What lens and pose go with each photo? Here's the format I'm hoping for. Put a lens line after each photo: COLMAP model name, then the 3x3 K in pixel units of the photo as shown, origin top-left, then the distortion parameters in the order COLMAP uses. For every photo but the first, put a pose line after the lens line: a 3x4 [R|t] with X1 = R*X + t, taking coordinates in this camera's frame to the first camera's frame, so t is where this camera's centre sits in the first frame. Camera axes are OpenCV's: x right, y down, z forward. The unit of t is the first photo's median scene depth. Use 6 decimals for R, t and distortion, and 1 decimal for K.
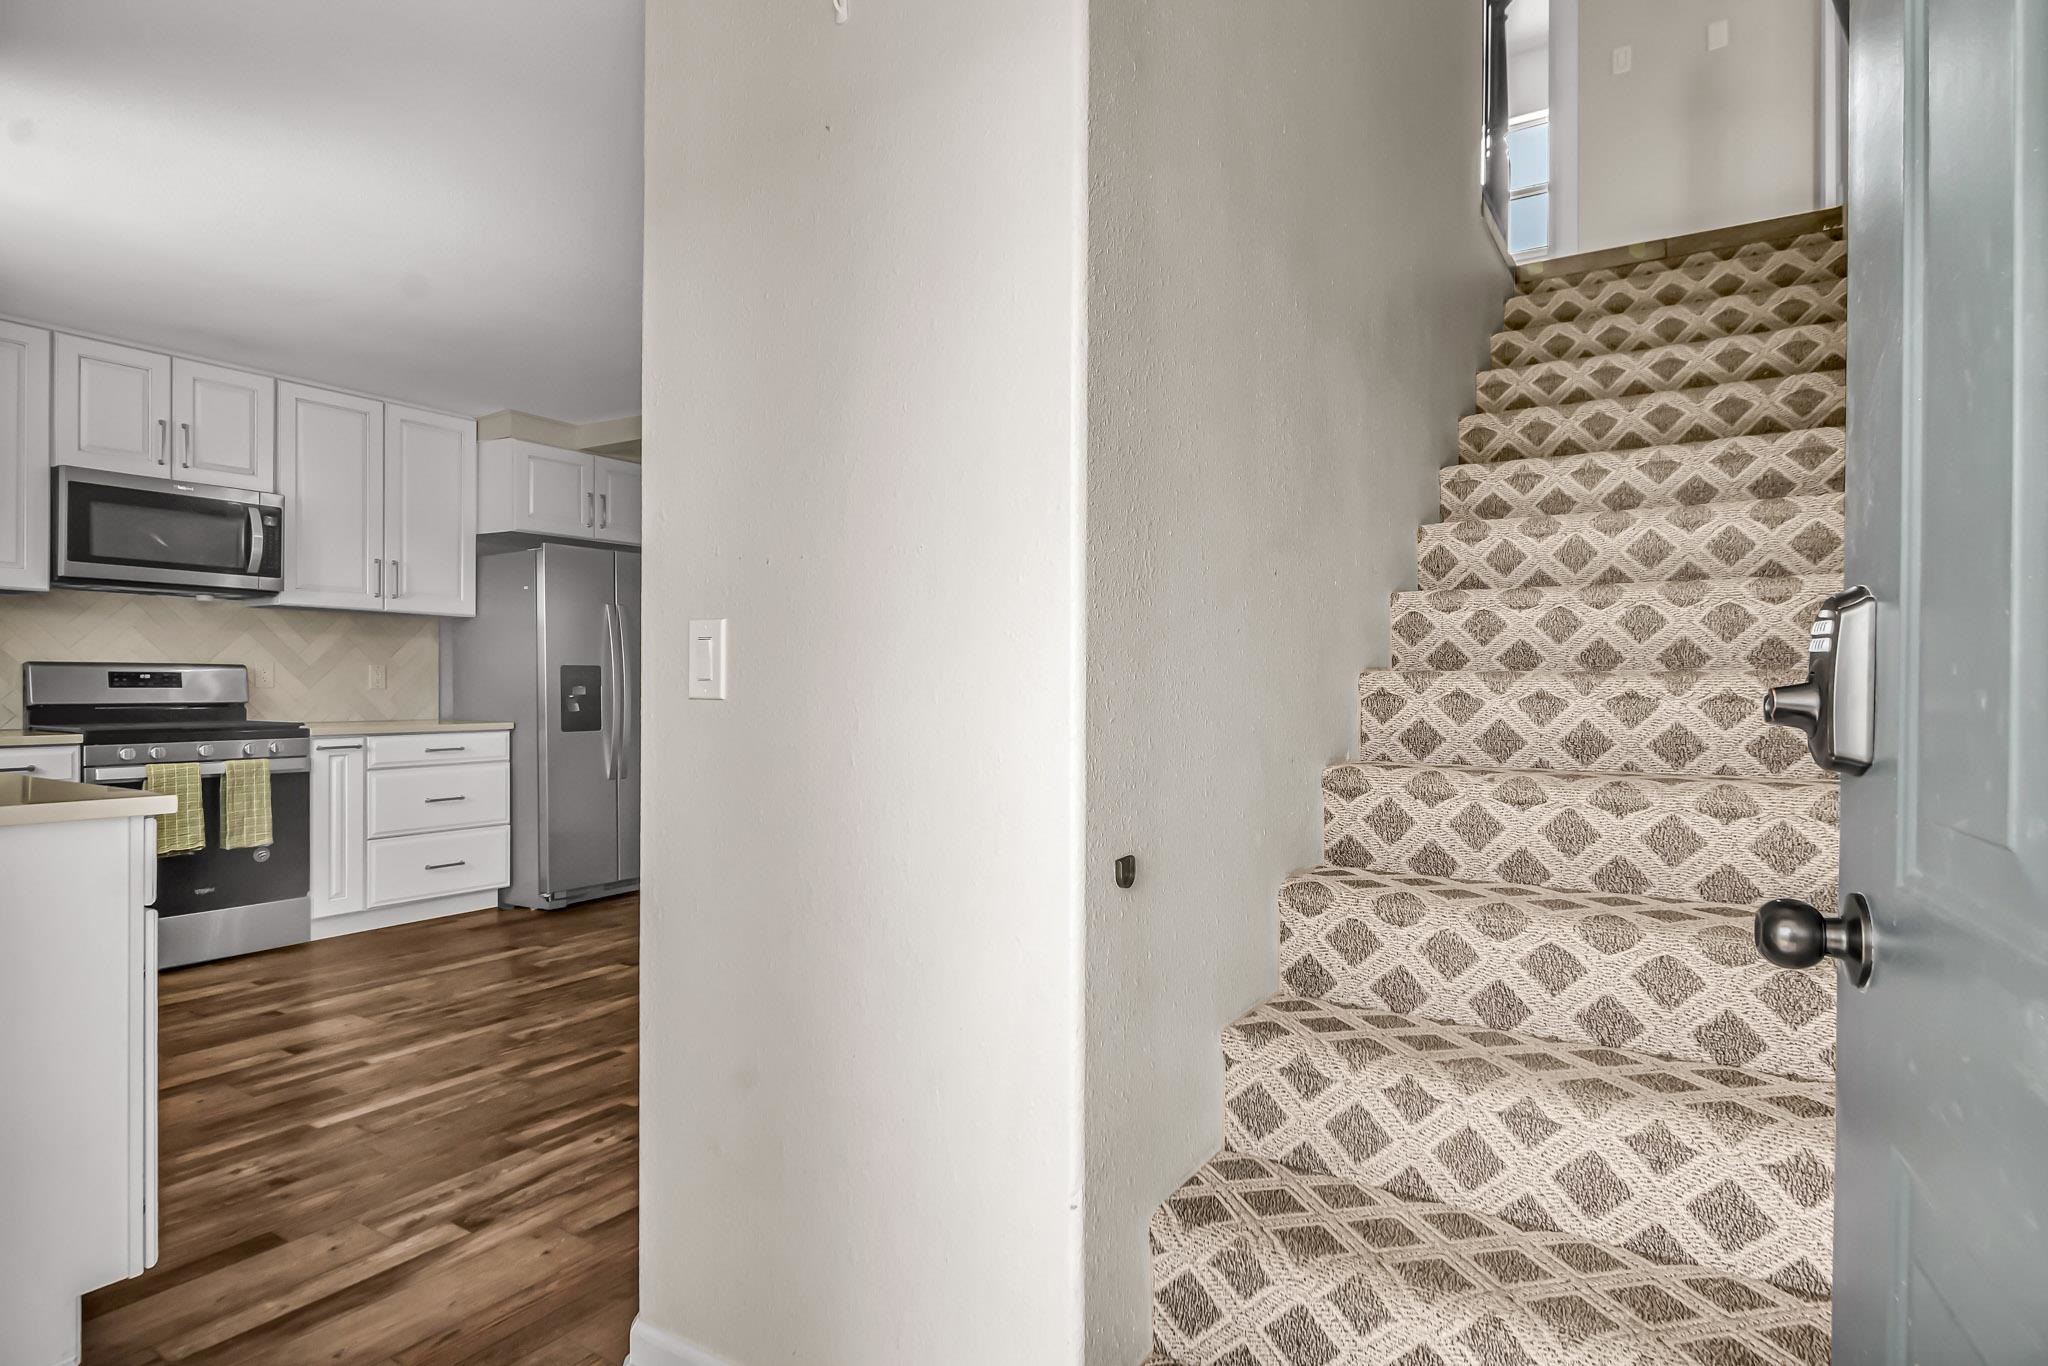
lens RADIAL K [[1123.3, 0, 1023.5], [0, 1123.3, 681.8], [0, 0, 1]] dist [0.001233, 0.000372]
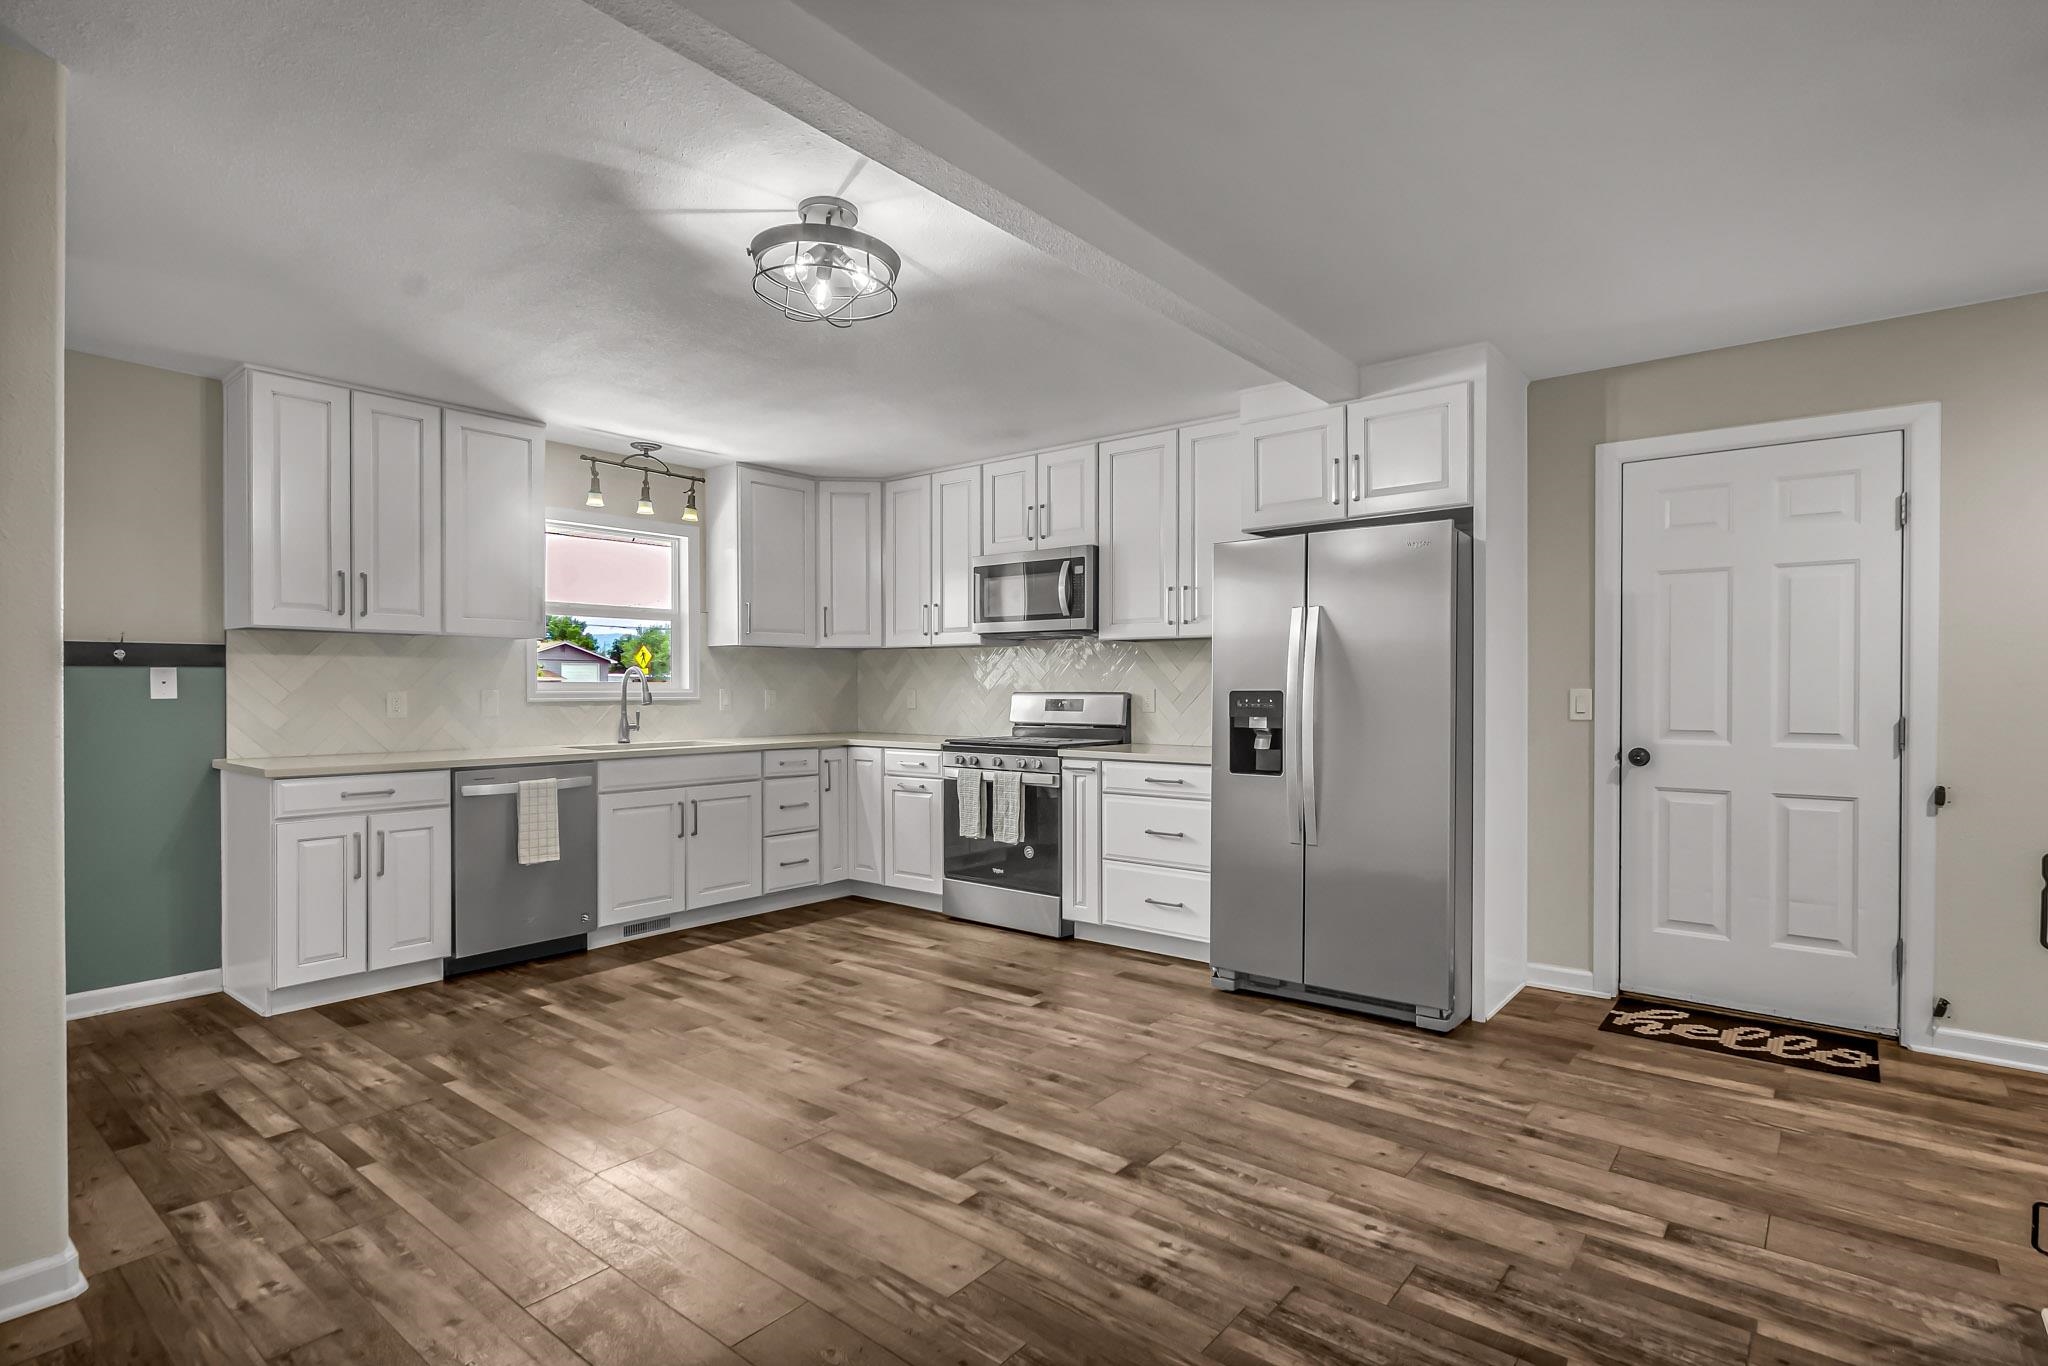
lens RADIAL K [[1018.5, 0, 1023.3], [0, 1018.5, 698.8], [0, 0, 1]] dist [-0.005737, -0.000556]
pose [[-0.120998, 0.004453, -0.992643, 0.400543], [-0.001091, 0.999989, 0.004619, -0.014834], [0.992652, 0.001642, -0.120992, 1.121781]]
